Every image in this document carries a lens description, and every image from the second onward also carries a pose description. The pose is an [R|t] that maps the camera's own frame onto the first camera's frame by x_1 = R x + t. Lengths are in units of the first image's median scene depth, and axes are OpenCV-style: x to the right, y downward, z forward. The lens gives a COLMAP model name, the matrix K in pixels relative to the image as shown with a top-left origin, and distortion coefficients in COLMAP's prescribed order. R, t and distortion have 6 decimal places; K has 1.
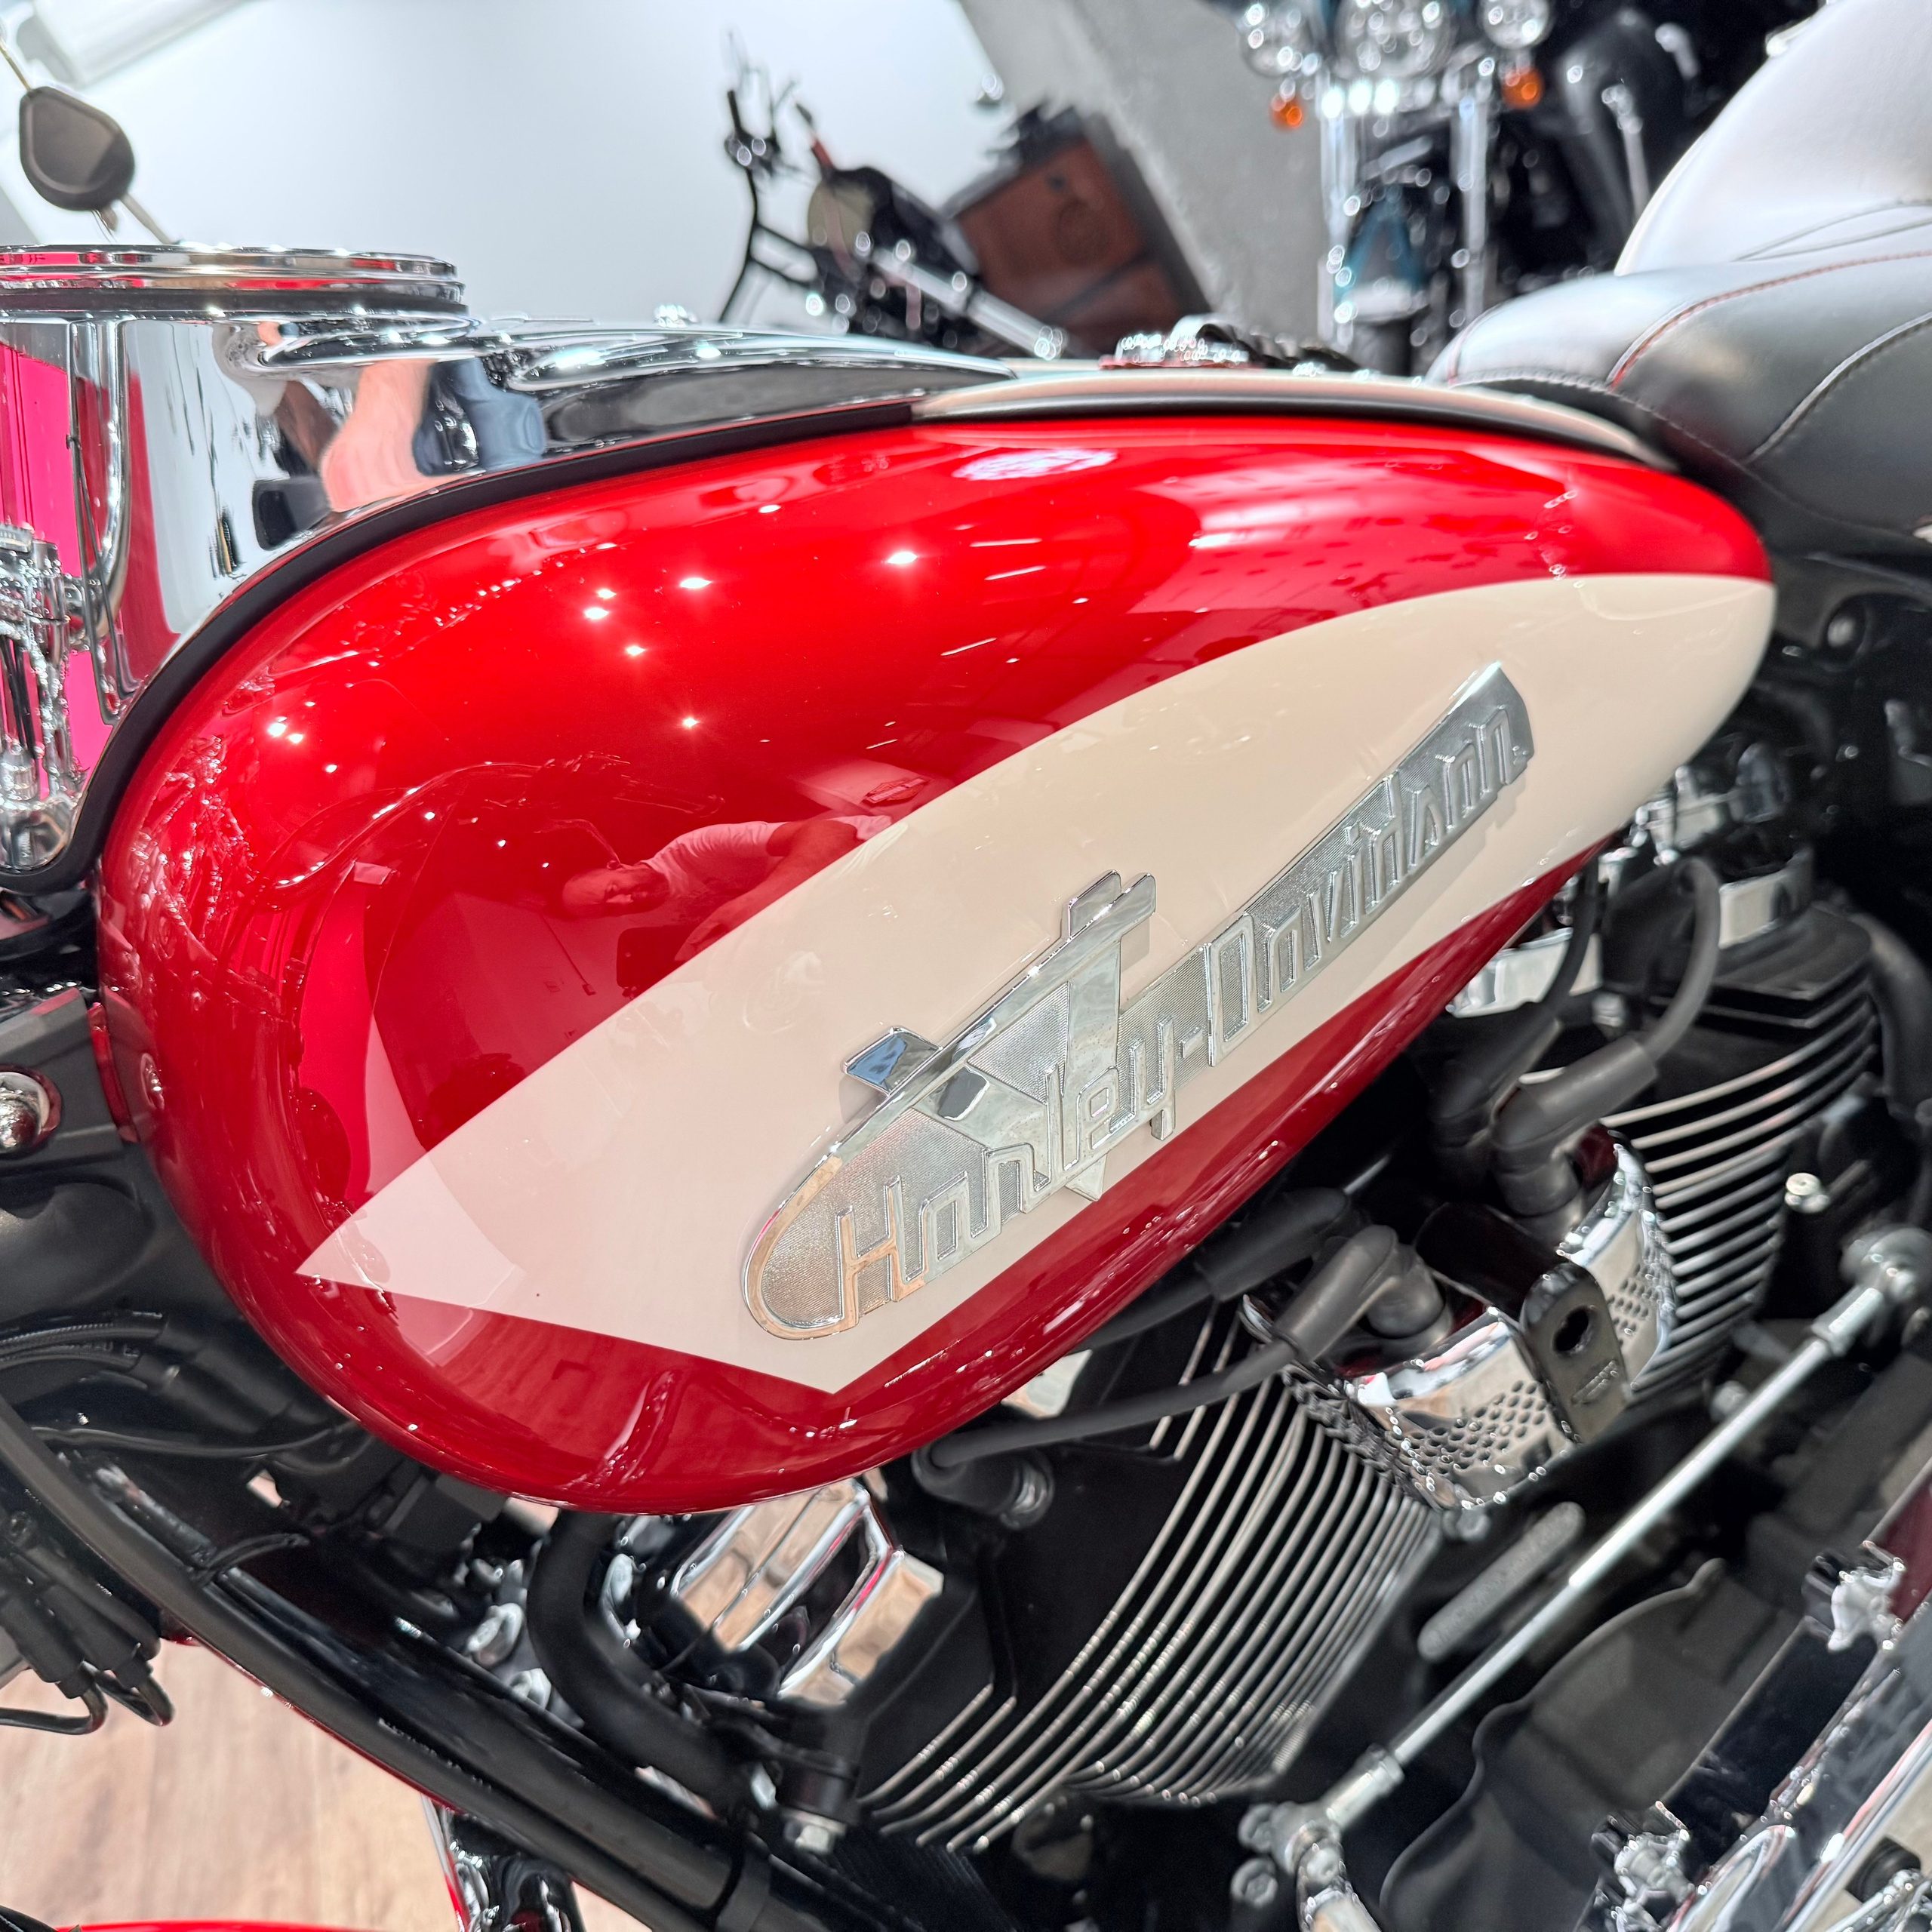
lens RADIAL K [[1819.7, 0, 964.0], [0, 1819.7, 967.6], [0, 0, 1]] dist [0.065513, -0.110985]
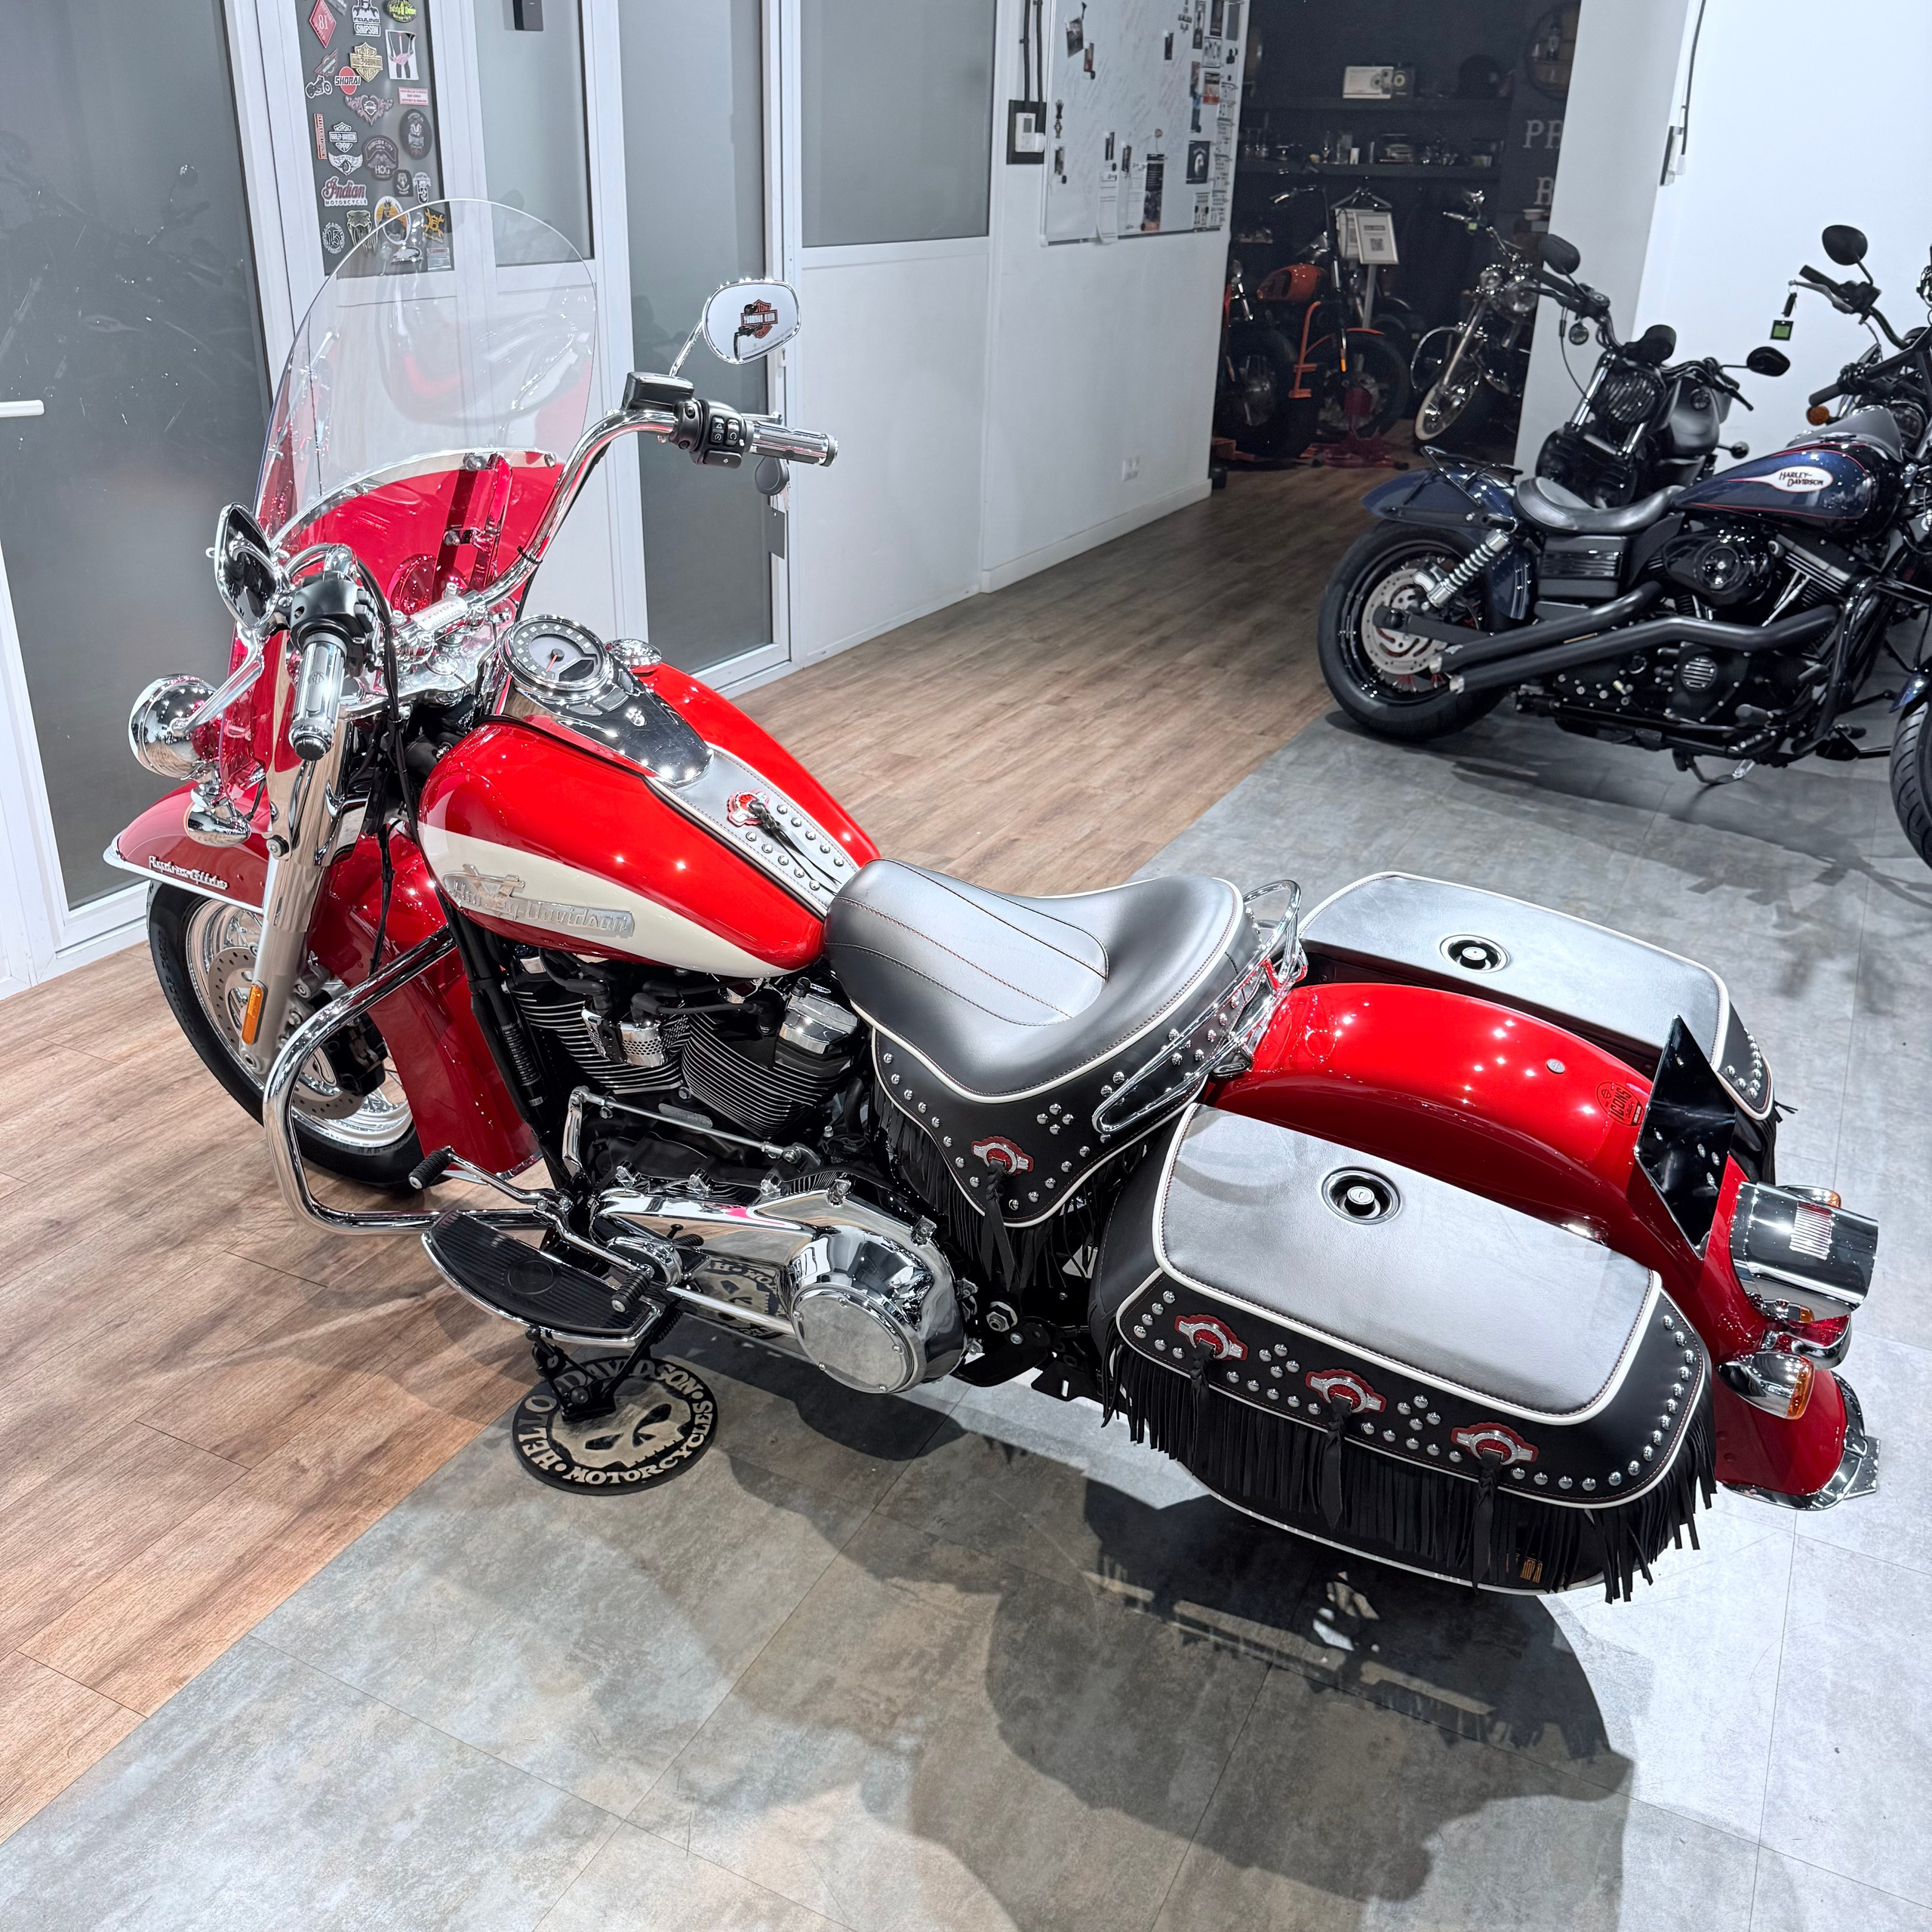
lens RADIAL K [[1799.5, 0, 962.2], [0, 1799.5, 961.5], [0, 0, 1]] dist [0.147899, -0.303824]
pose [[0.524454, 0.752830, -0.397736, 2.076403], [-0.593923, 0.658183, 0.462656, -2.118091], [0.610085, -0.006417, 0.792310, -1.666010]]
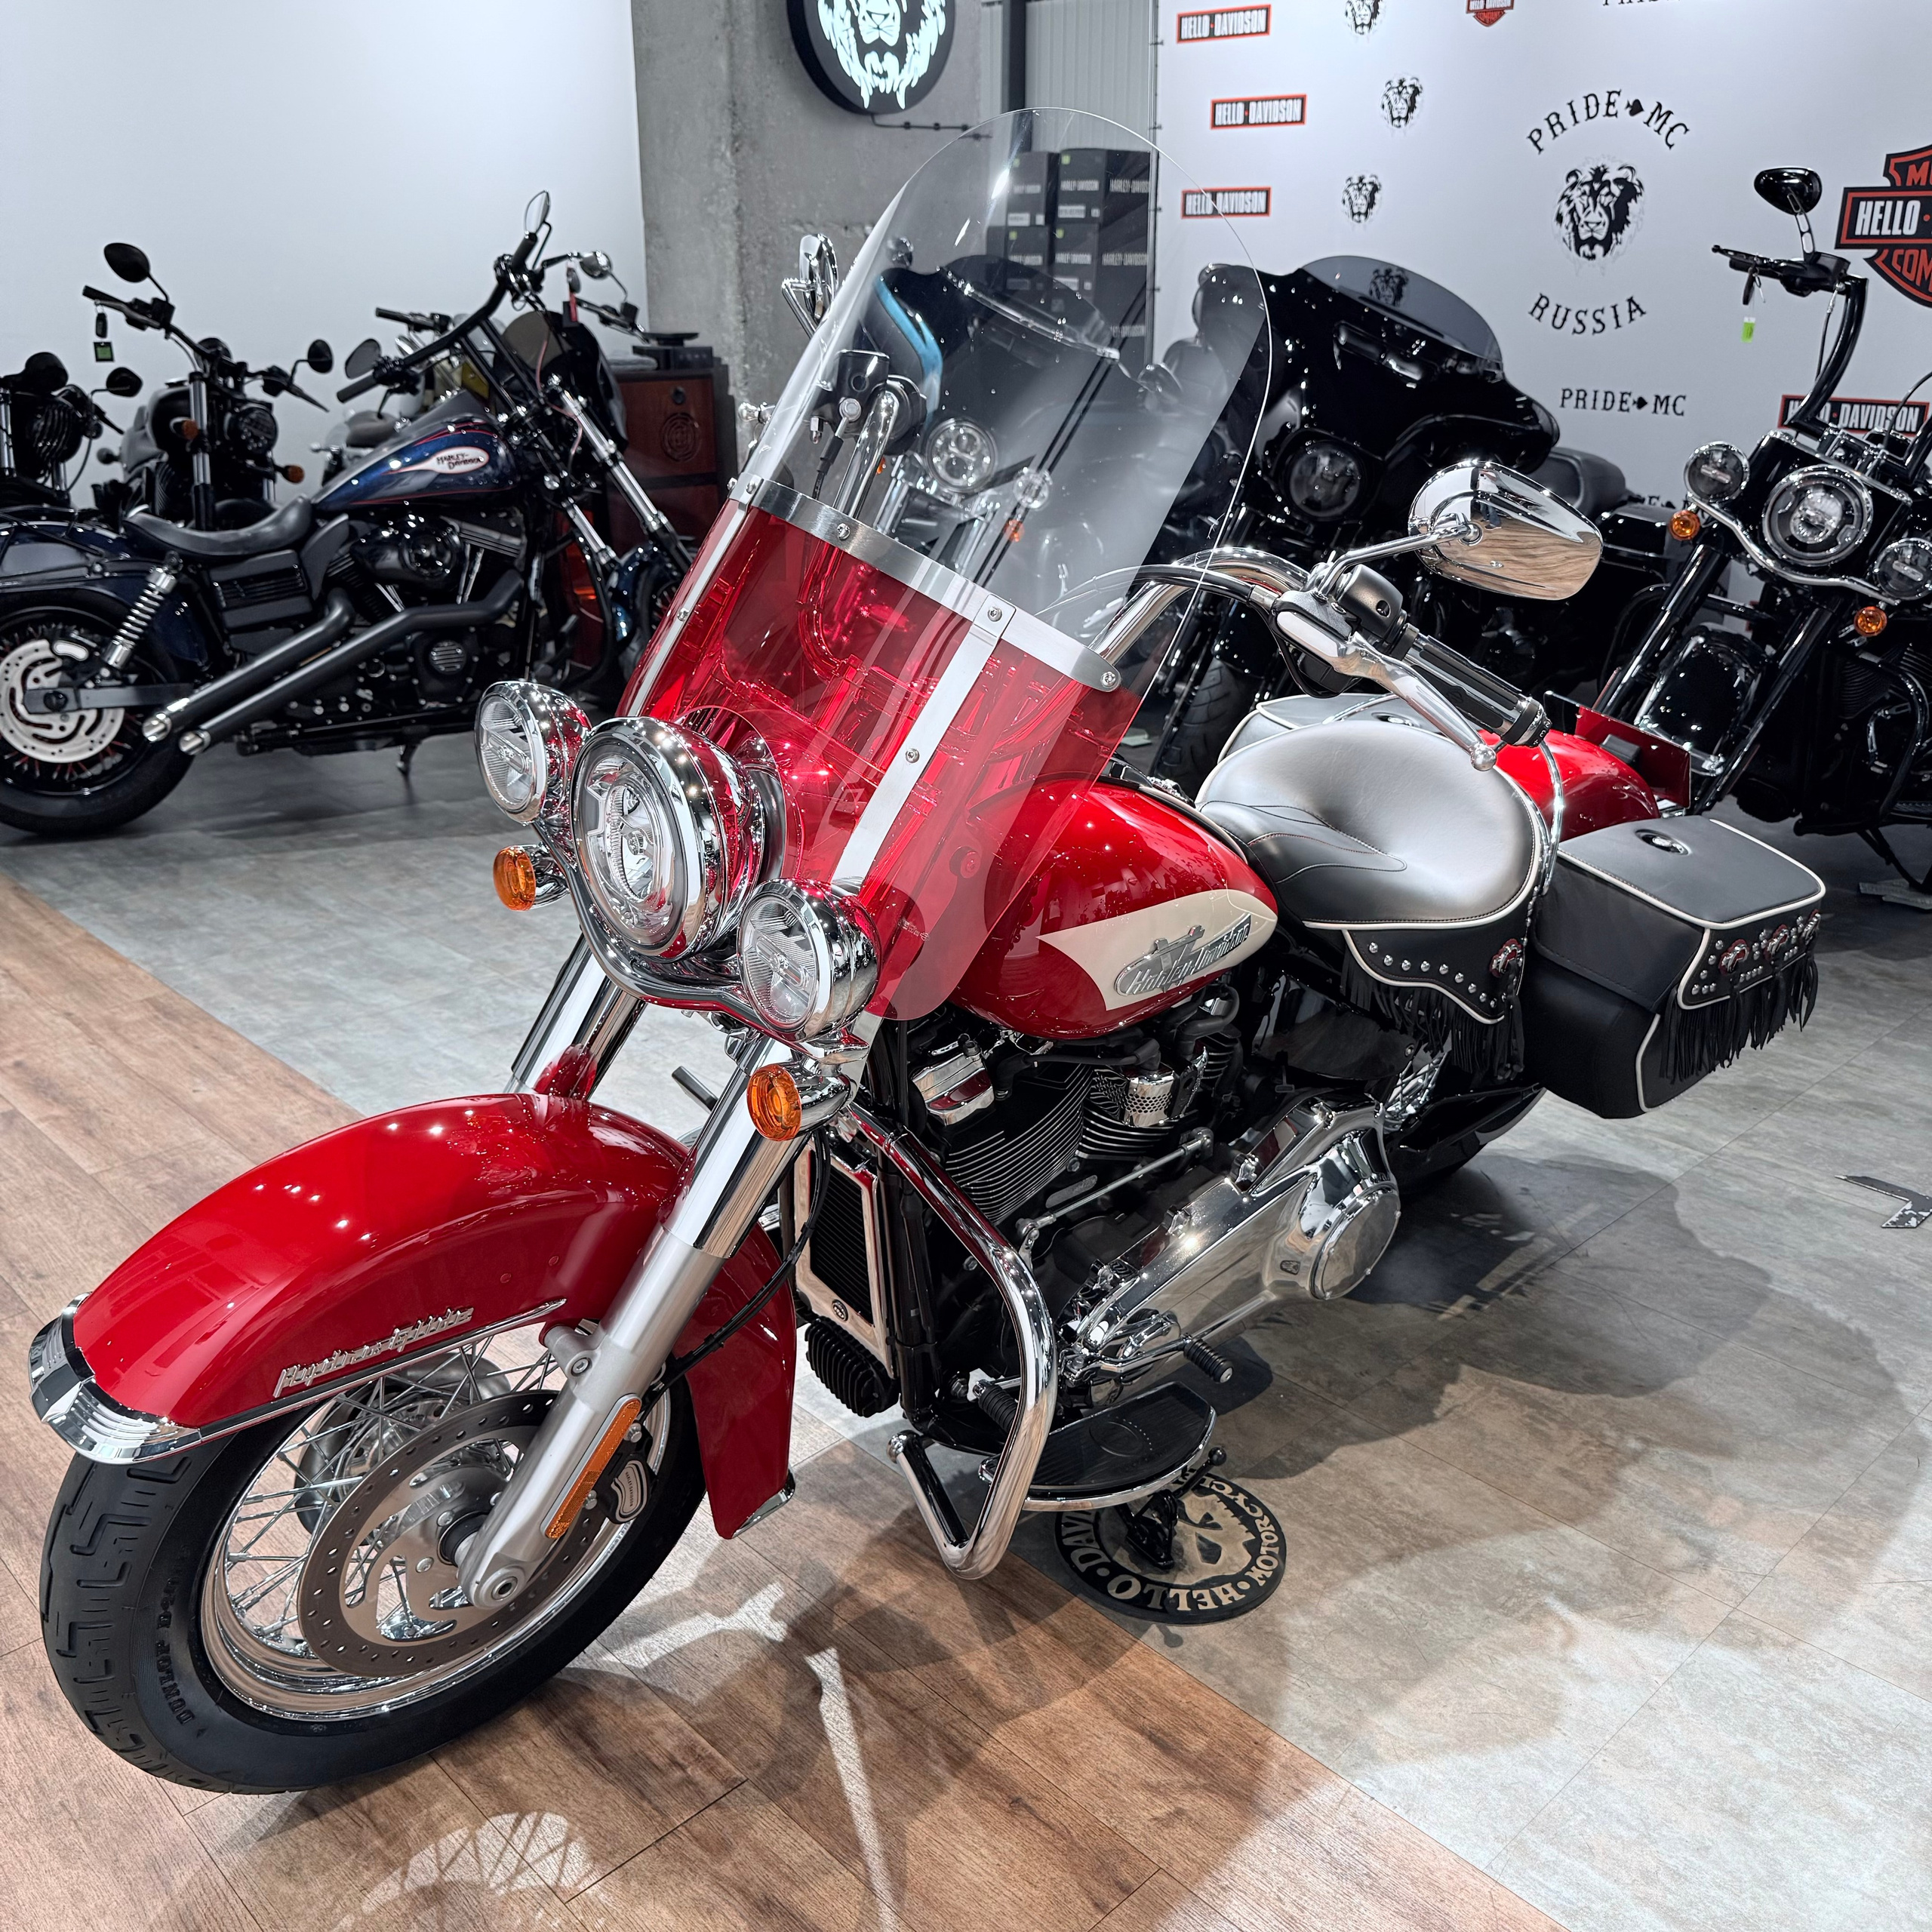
lens RADIAL K [[1800.0, 0, 977.9], [0, 1800.0, 972.3], [0, 0, 1]] dist [0.117017, -0.219854]
pose [[0.810285, 0.372952, 0.452045, -1.574462], [-0.338557, 0.927521, -0.158378, 0.635653], [-0.478349, -0.024711, 0.877822, -1.821010]]
